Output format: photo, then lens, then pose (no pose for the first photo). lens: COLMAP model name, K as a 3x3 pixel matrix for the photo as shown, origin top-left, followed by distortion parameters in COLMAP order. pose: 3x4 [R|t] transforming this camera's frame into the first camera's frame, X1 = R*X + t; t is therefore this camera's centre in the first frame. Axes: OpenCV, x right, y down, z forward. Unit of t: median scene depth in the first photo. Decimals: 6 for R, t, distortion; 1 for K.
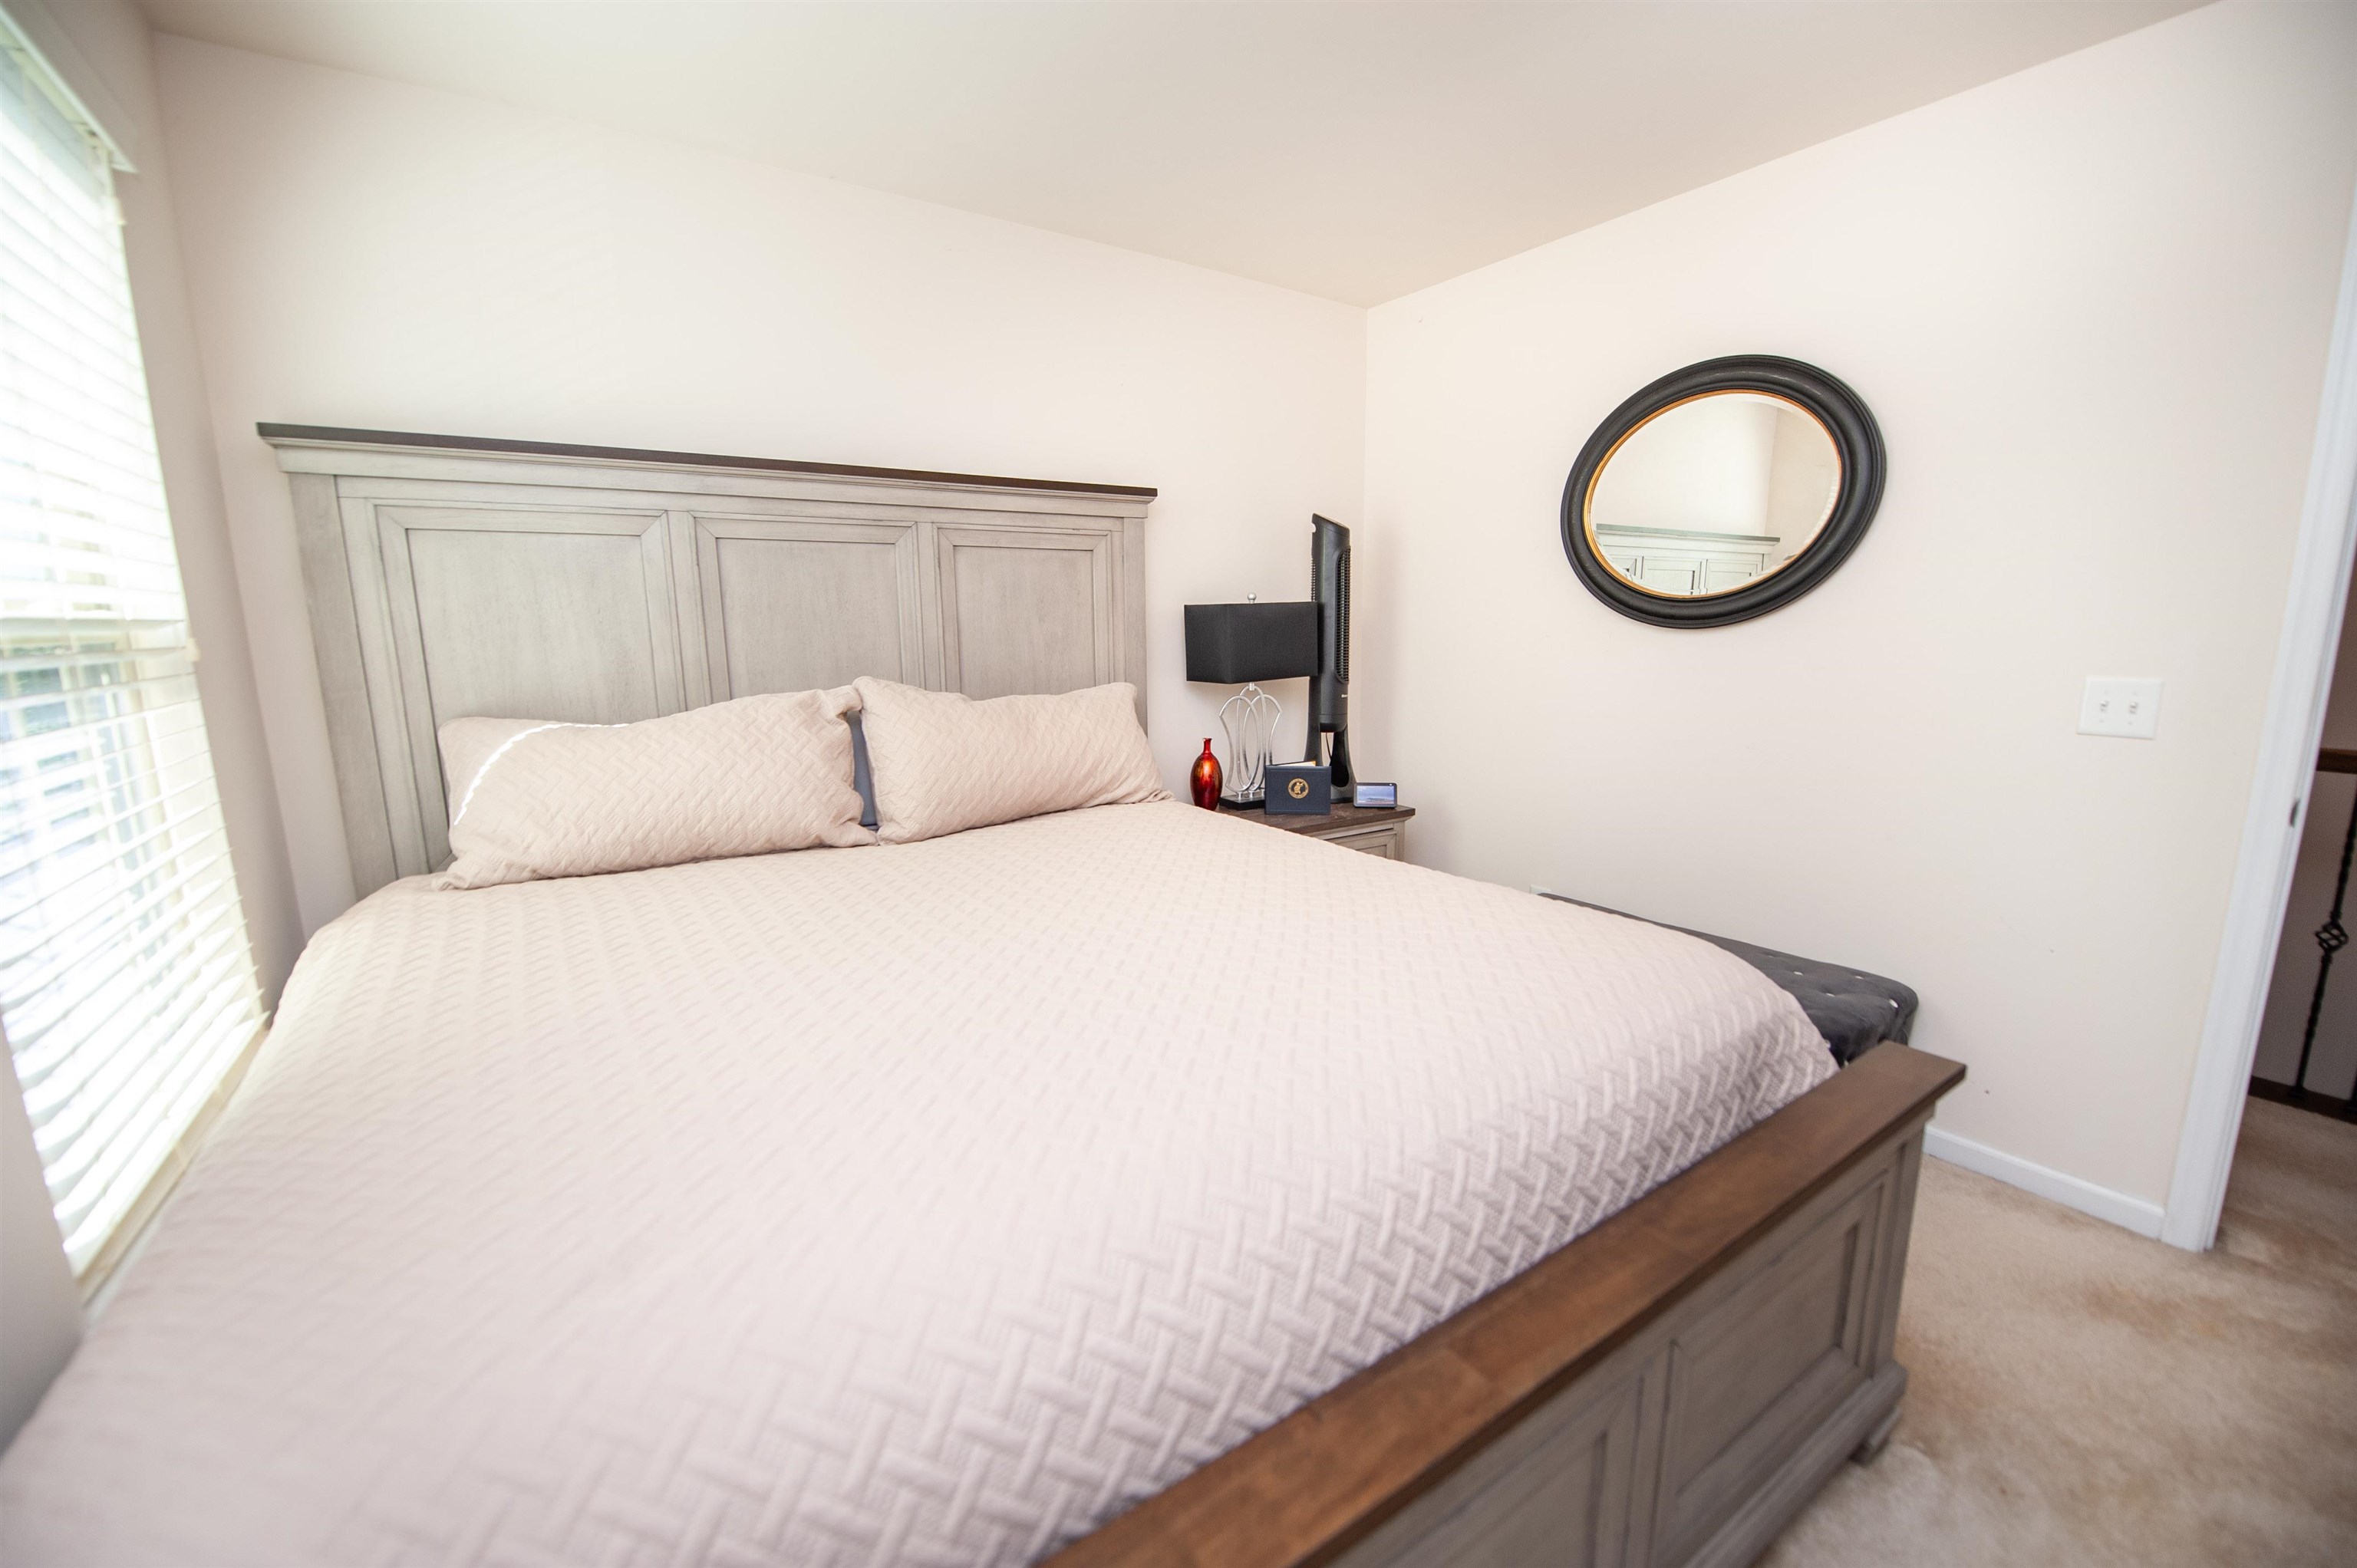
lens RADIAL K [[954.4, 0, 1179.8], [0, 954.4, 791.2], [0, 0, 1]] dist [-0.022586, -0.000268]
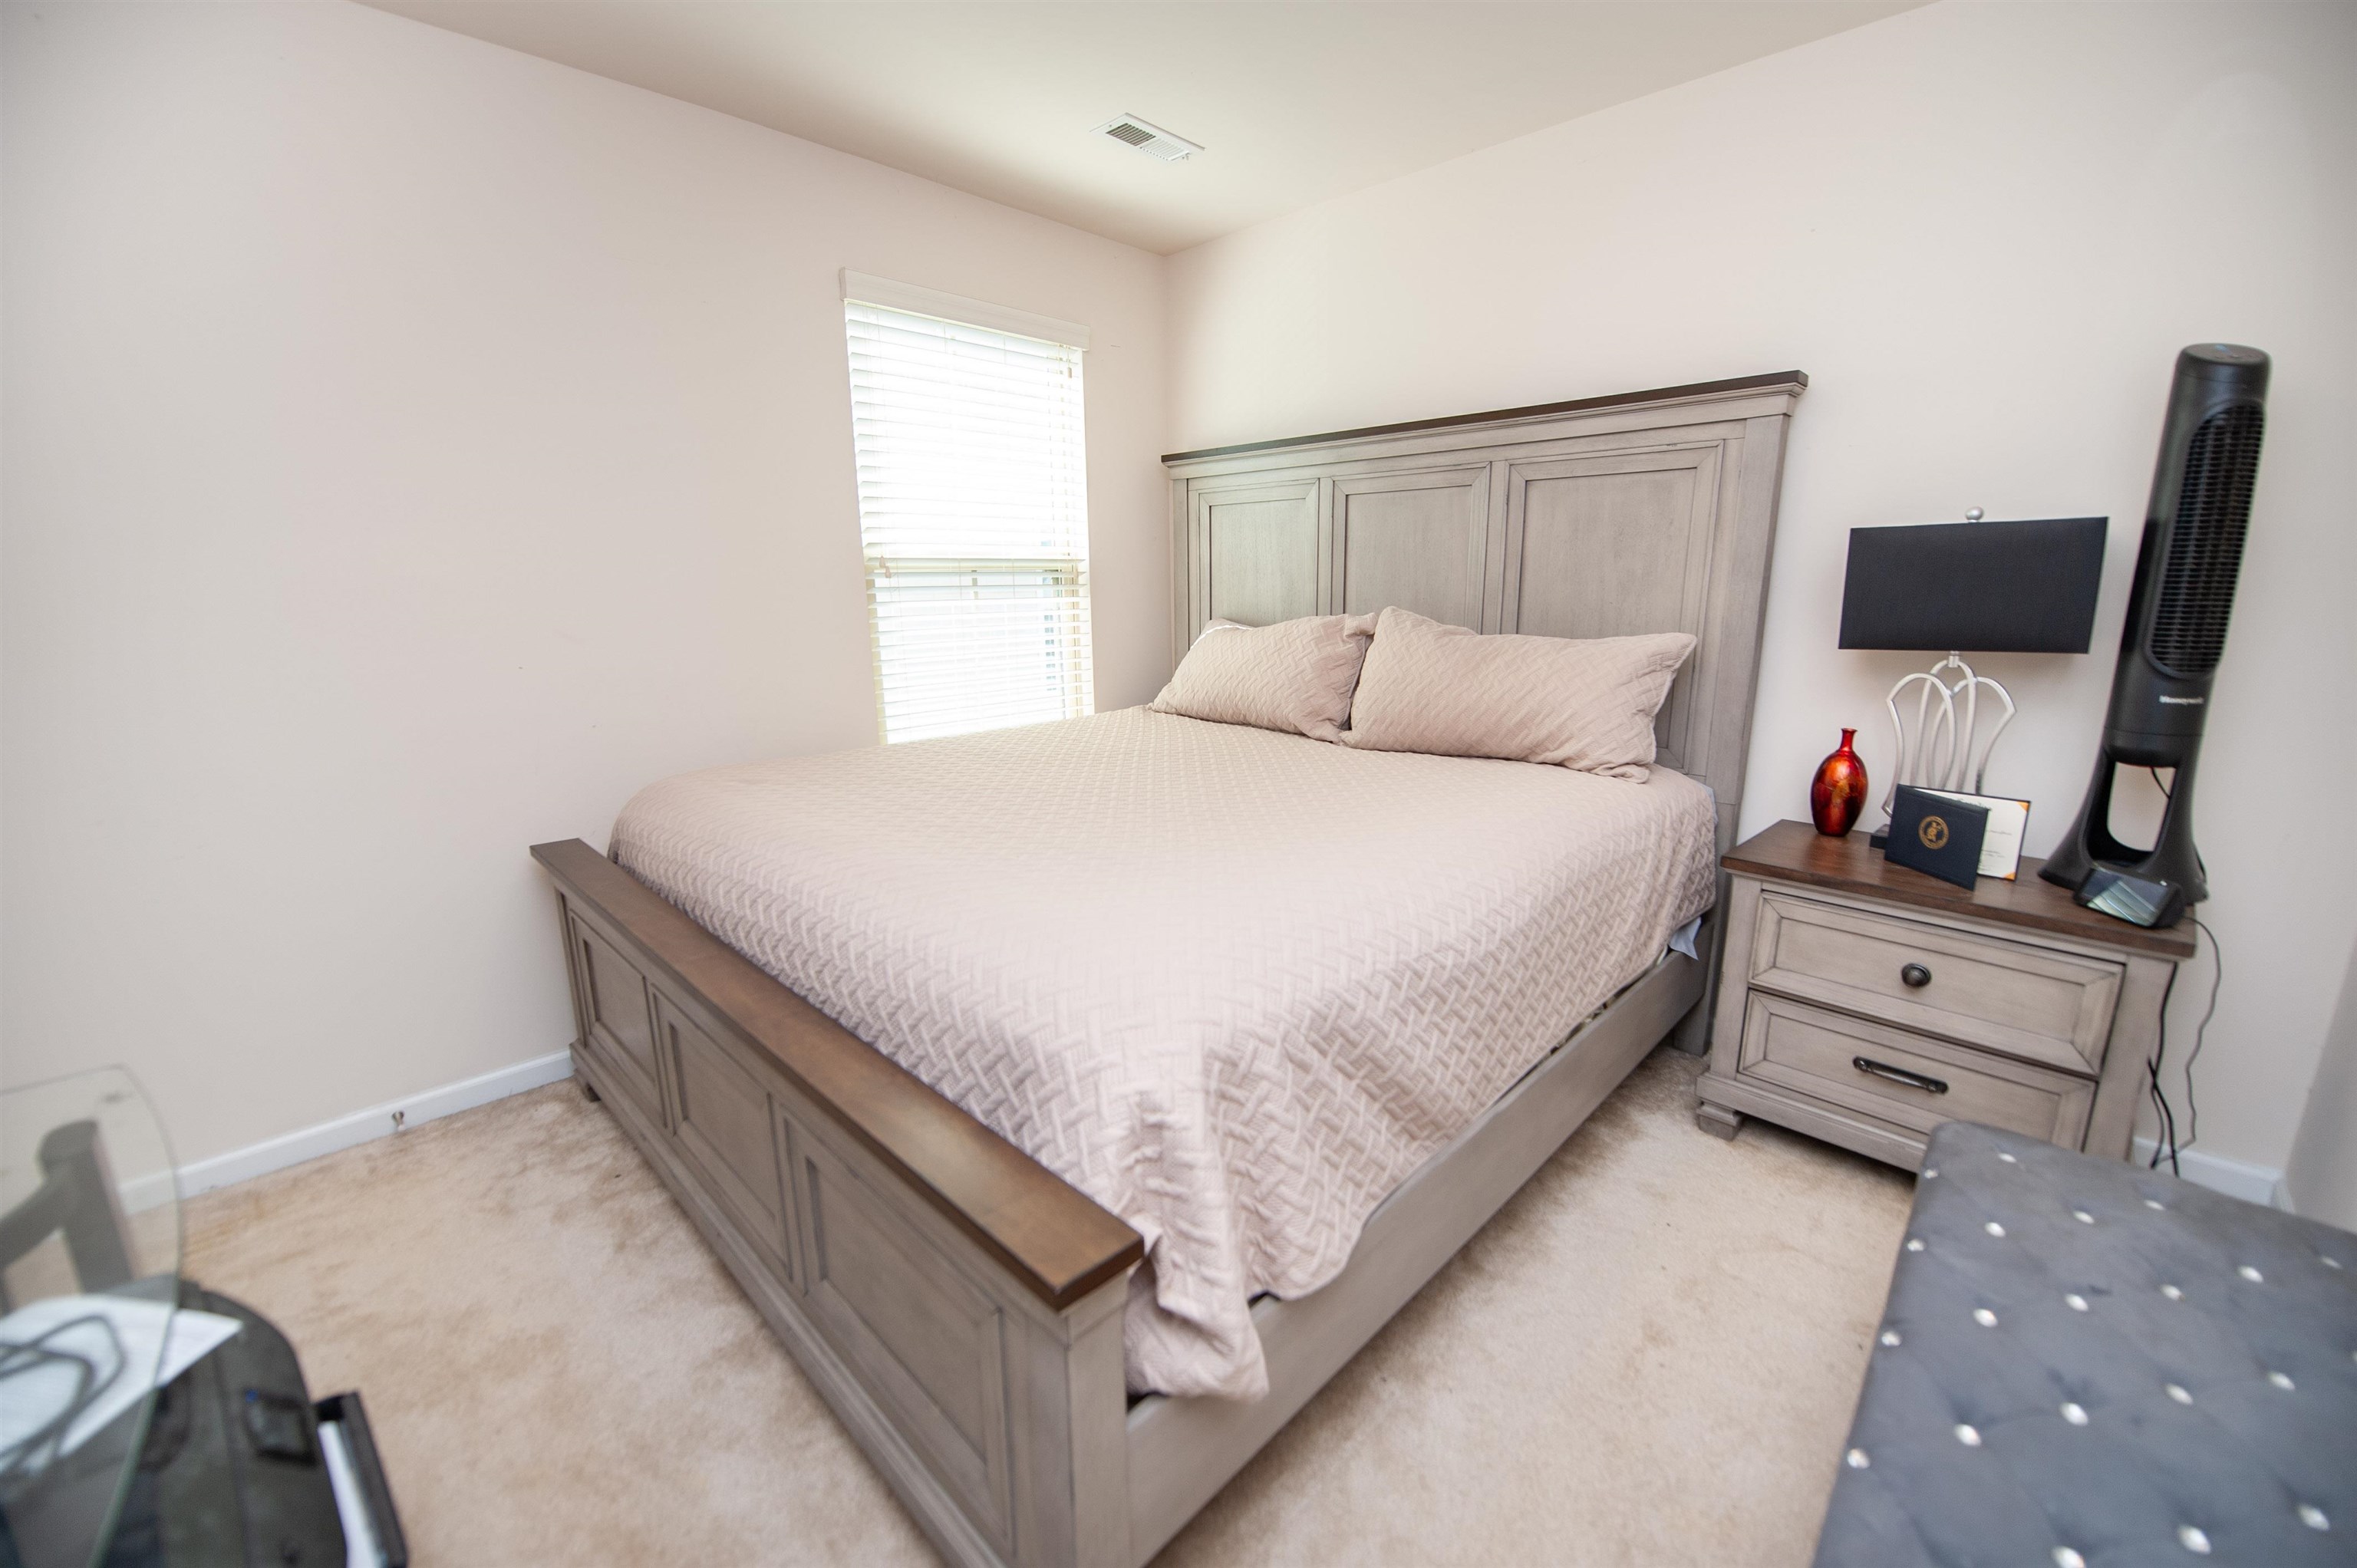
lens RADIAL K [[954.4, 0, 1179.8], [0, 954.4, 791.2], [0, 0, 1]] dist [-0.022586, -0.000268]
pose [[0.184089, 0.220985, -0.957746, 0.734663], [-0.167749, 0.967167, 0.190915, -0.075071], [0.968489, 0.125516, 0.215115, 0.490185]]
